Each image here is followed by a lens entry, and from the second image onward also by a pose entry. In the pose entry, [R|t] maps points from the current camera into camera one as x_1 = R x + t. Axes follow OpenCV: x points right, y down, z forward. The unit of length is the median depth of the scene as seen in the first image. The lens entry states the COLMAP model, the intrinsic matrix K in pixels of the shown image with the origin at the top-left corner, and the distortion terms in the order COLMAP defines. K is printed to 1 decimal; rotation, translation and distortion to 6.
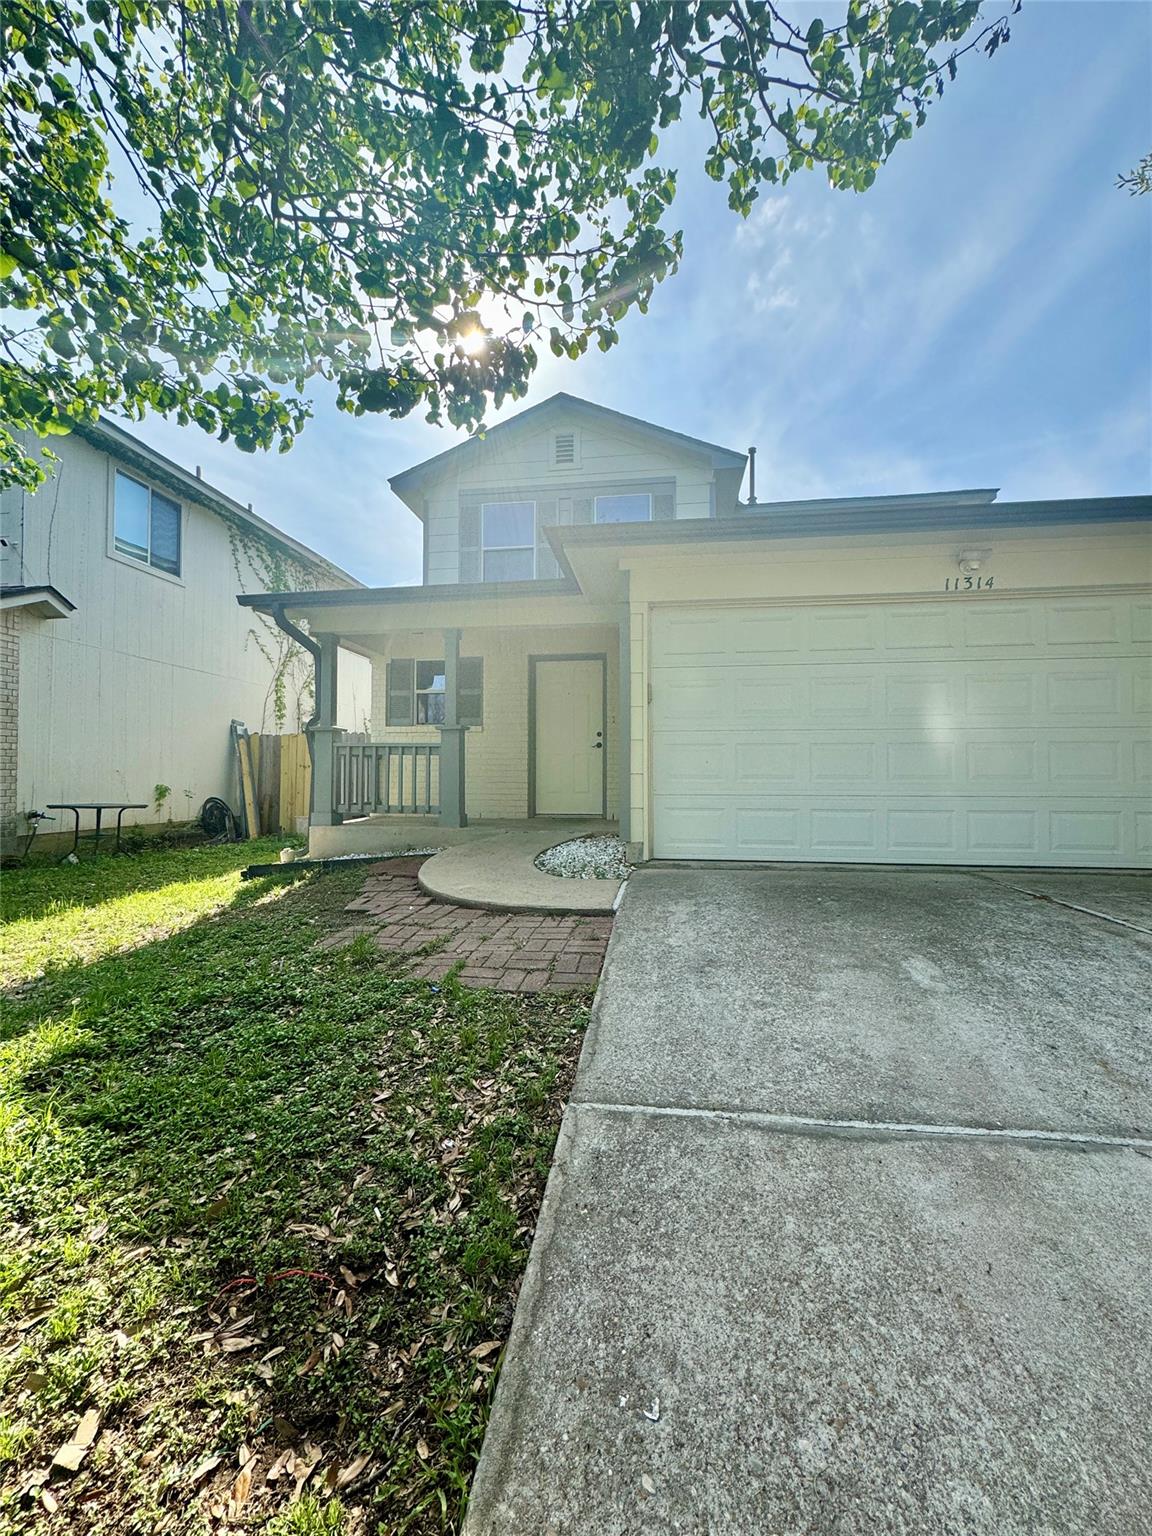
lens RADIAL K [[613.0, 0, 578.5], [0, 613.0, 766.6], [0, 0, 1]] dist [-0.001392, -0.000069]
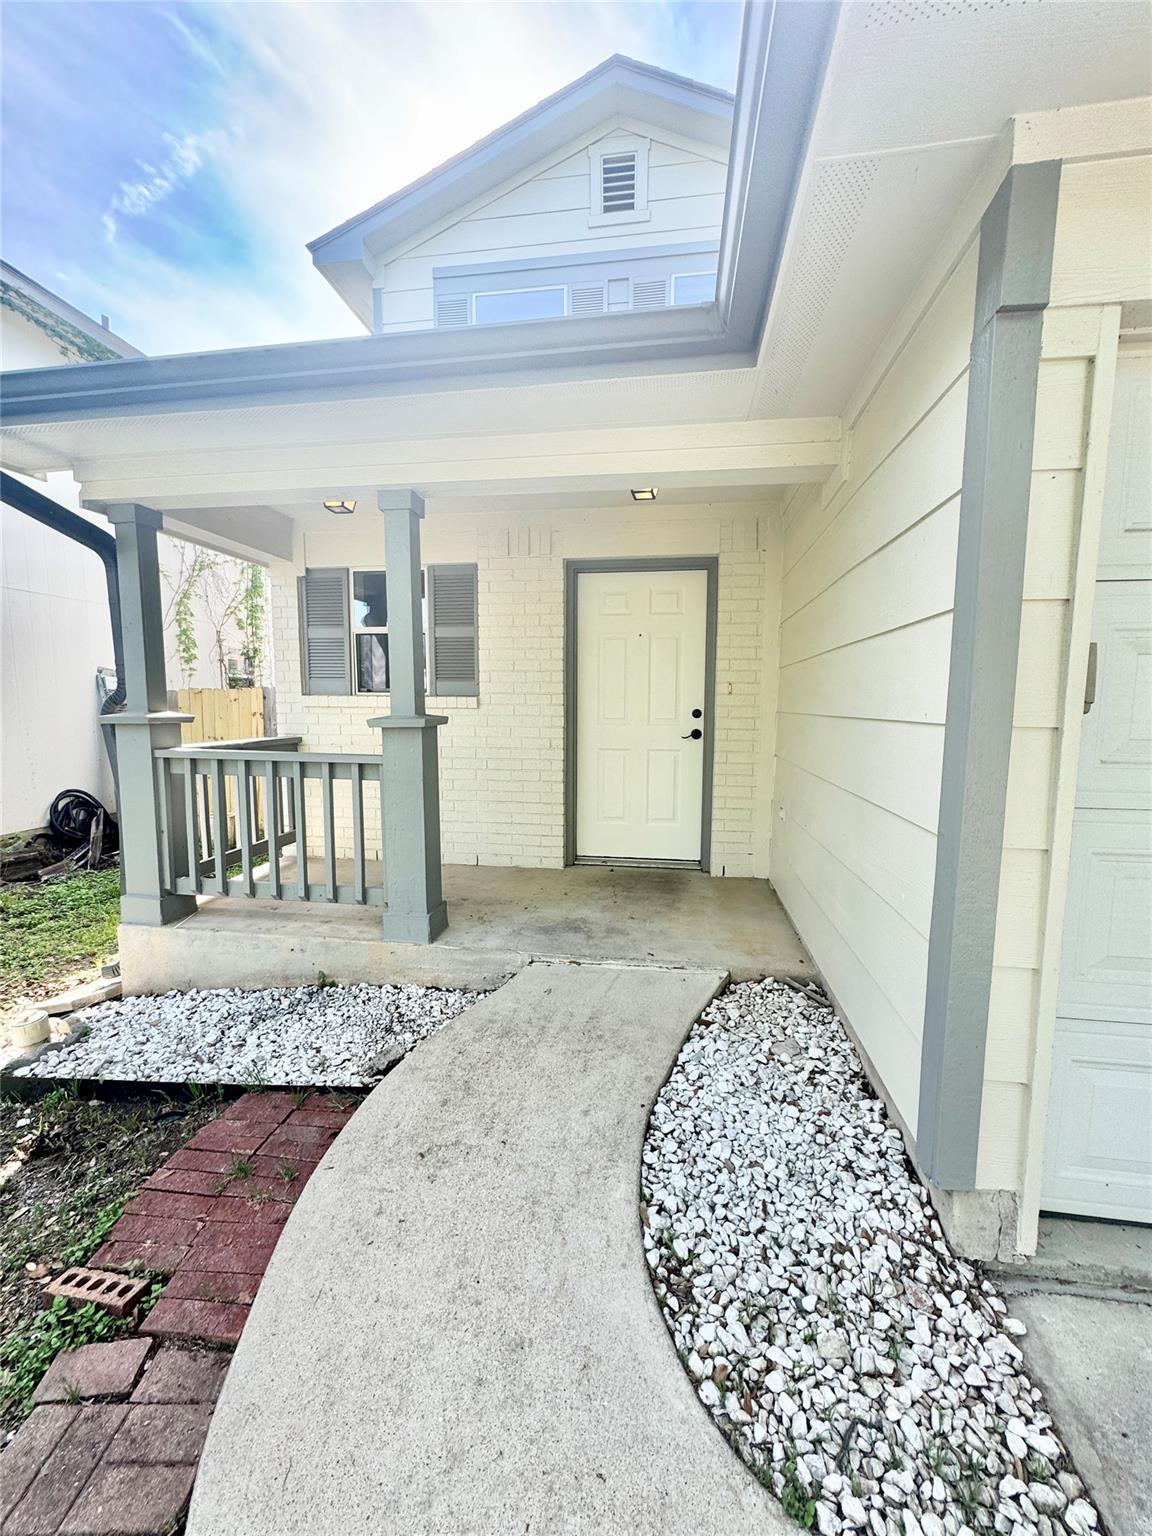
lens RADIAL K [[615.1, 0, 578.5], [0, 615.1, 762.2], [0, 0, 1]] dist [0.001247, 0.000125]
pose [[0.999926, 0.004148, -0.011462, -0.073637], [-0.002779, 0.993134, 0.116951, -0.085523], [0.011869, -0.116911, 0.993071, 0.540421]]
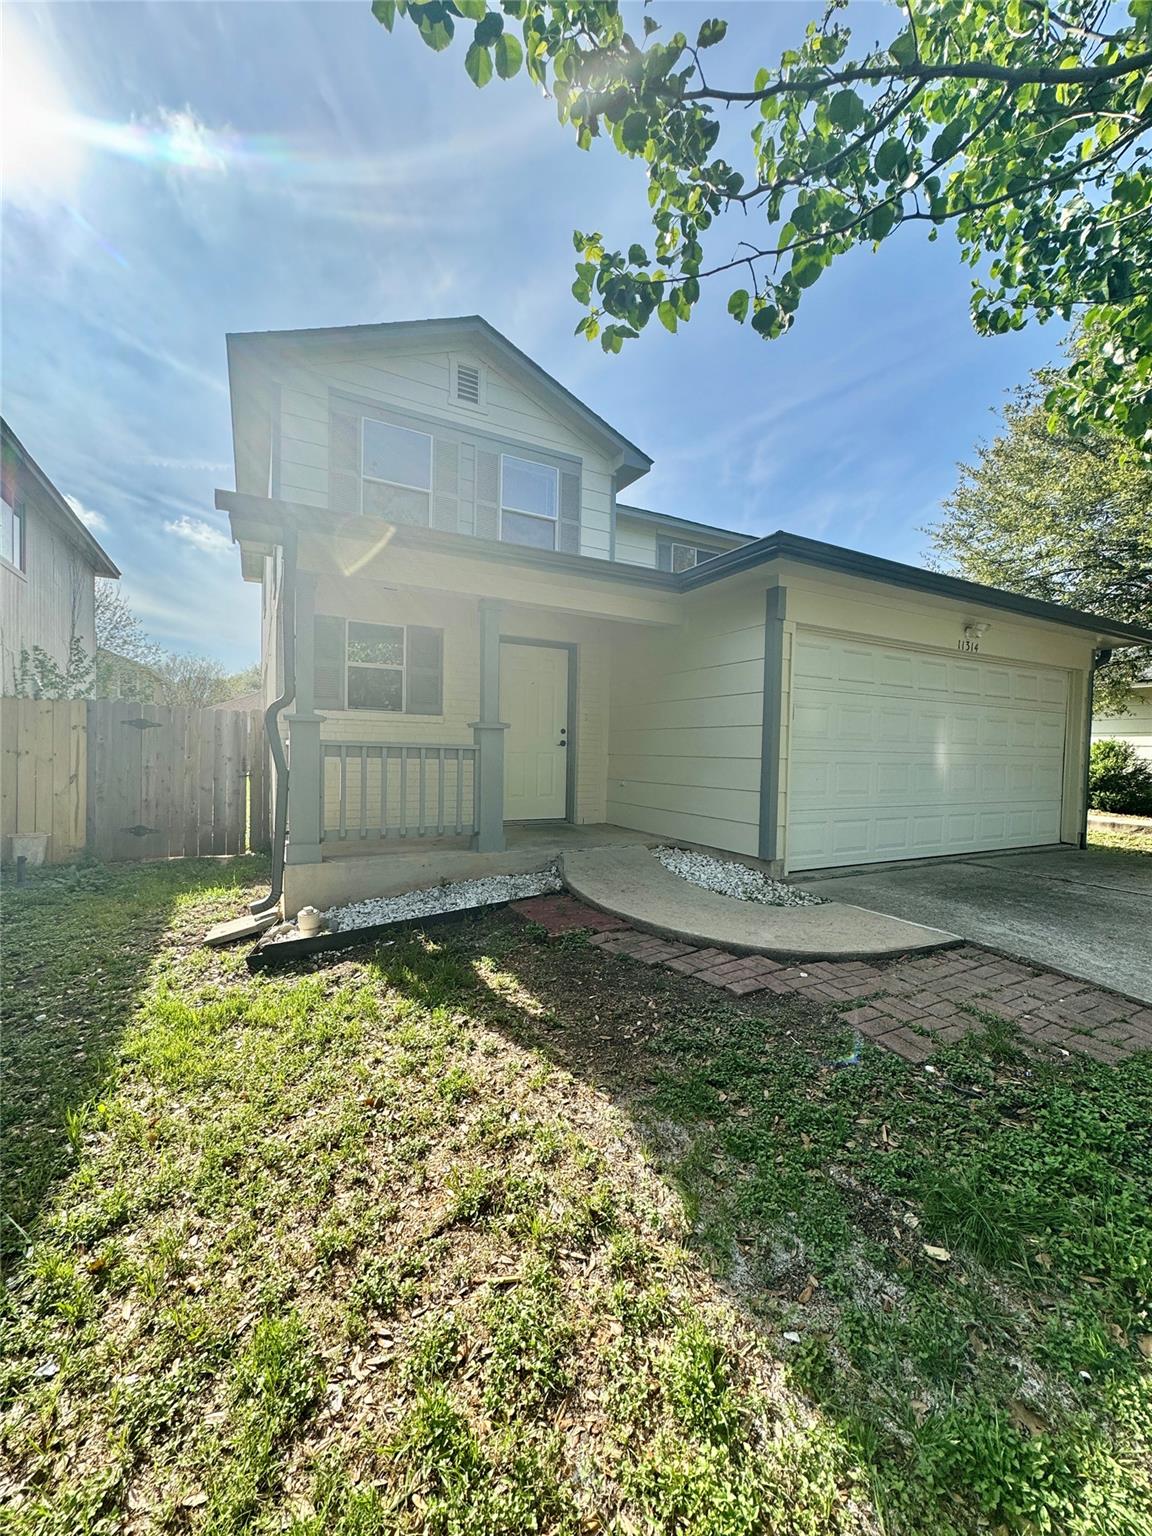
lens RADIAL K [[622.9, 0, 577.4], [0, 622.9, 760.6], [0, 0, 1]] dist [-0.000572, -0.000026]
pose [[0.801106, 0.003771, 0.598510, -0.590448], [-0.030540, 0.998935, 0.034583, -0.049037], [-0.597742, -0.045983, 0.800368, 0.283074]]
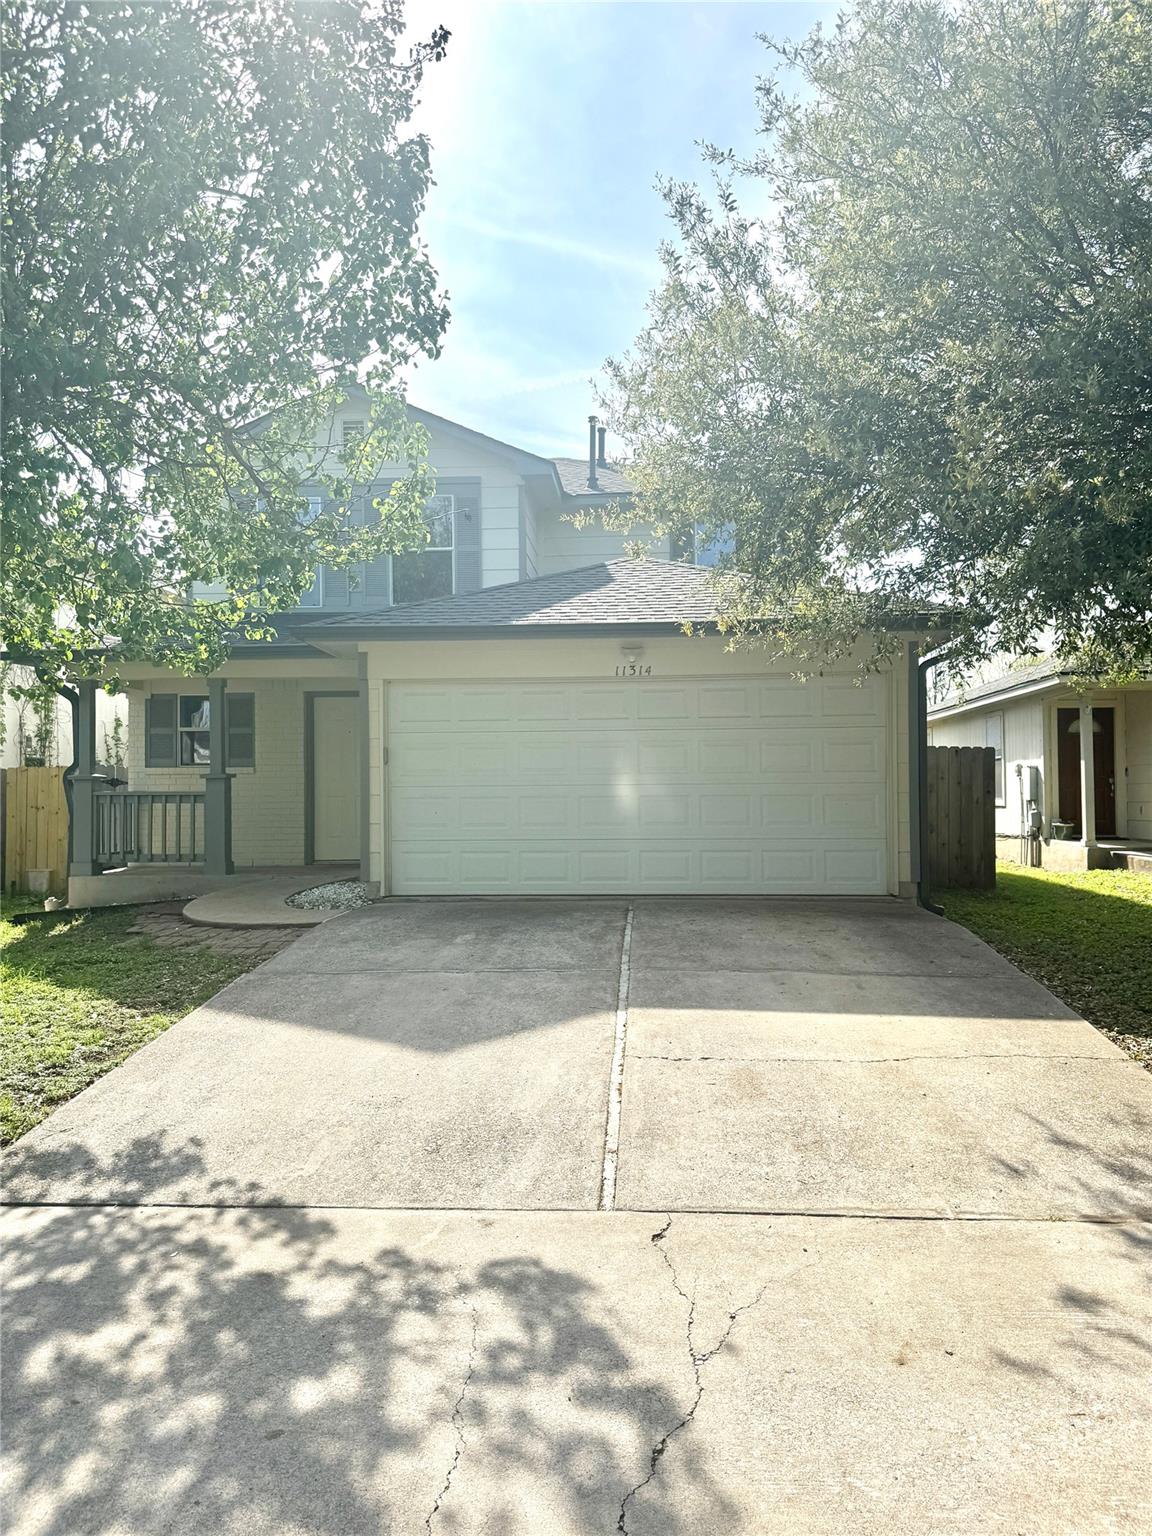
lens RADIAL K [[1157.1, 0, 613.6], [0, 1157.1, 767.0], [0, 0, 1]] dist [0.078827, -0.148405]
pose [[0.995286, -0.008520, 0.096609, 0.254503], [0.009102, 0.999943, -0.005584, -0.060633], [-0.096556, 0.006437, 0.995307, -0.960016]]
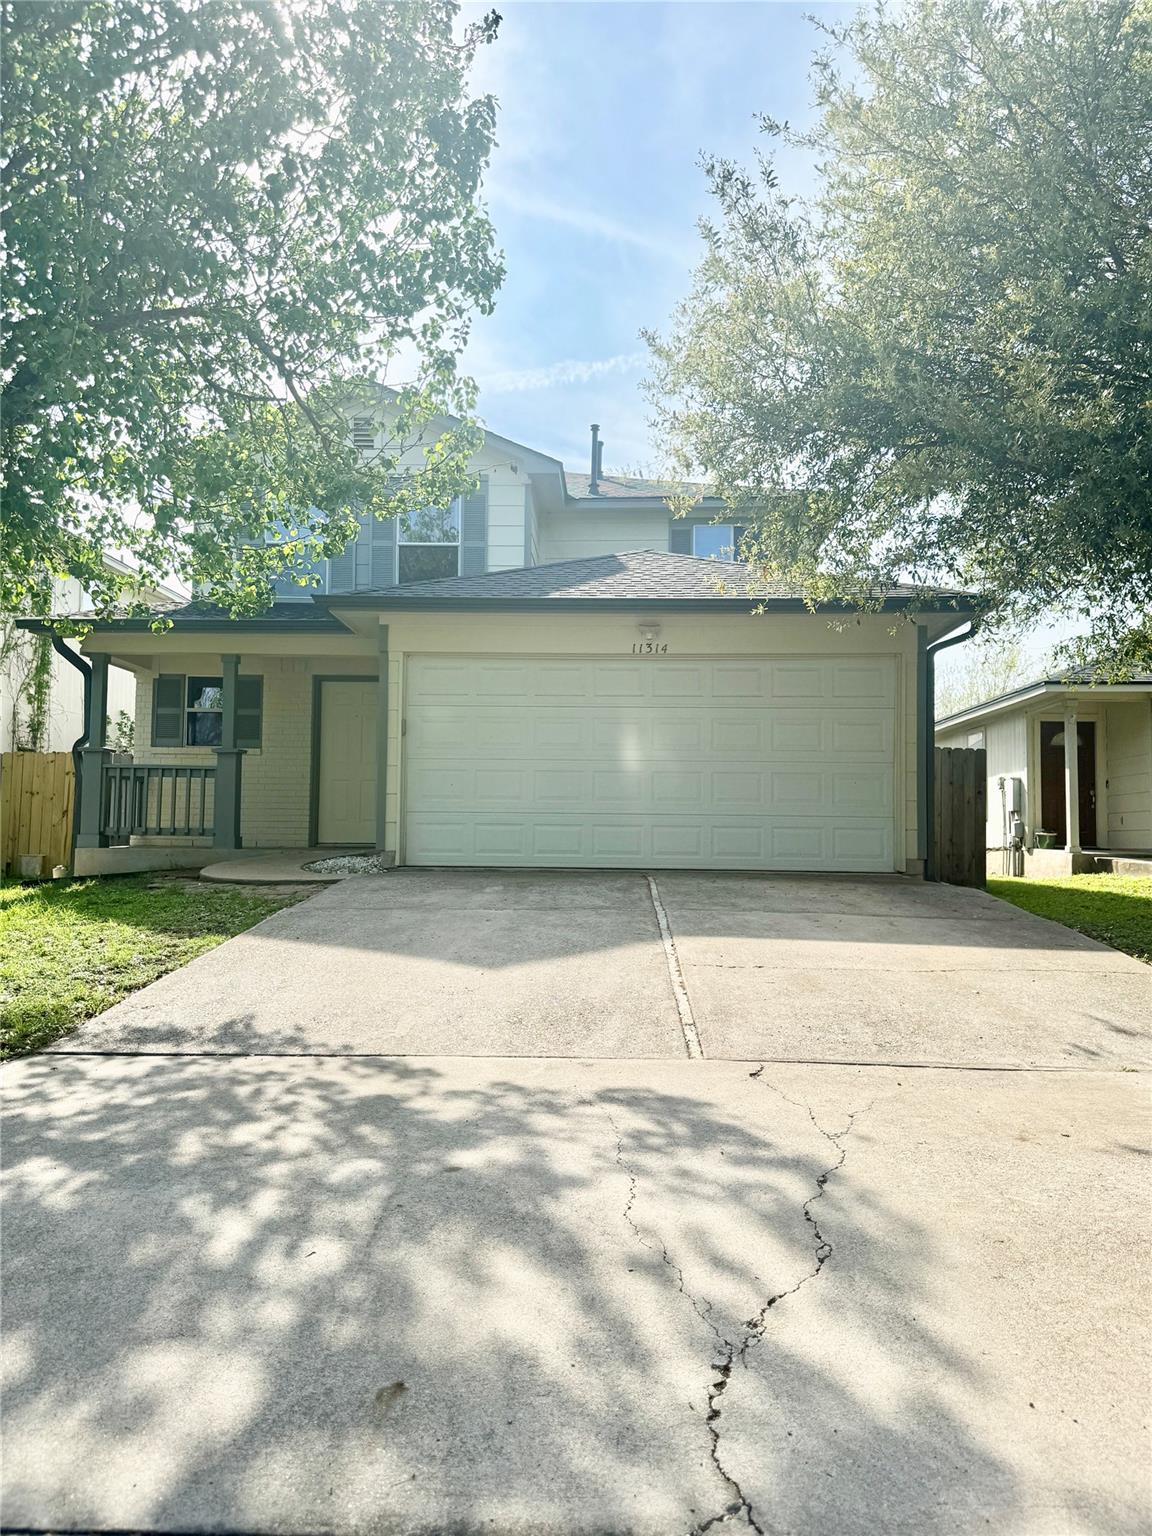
lens RADIAL K [[1157.1, 0, 613.6], [0, 1157.1, 767.0], [0, 0, 1]] dist [0.078827, -0.148405]
pose [[0.991465, 0.015162, 0.129489, 0.173865], [-0.009529, 0.998986, -0.044013, 0.041494], [-0.130025, 0.042404, 0.990604, -0.978998]]
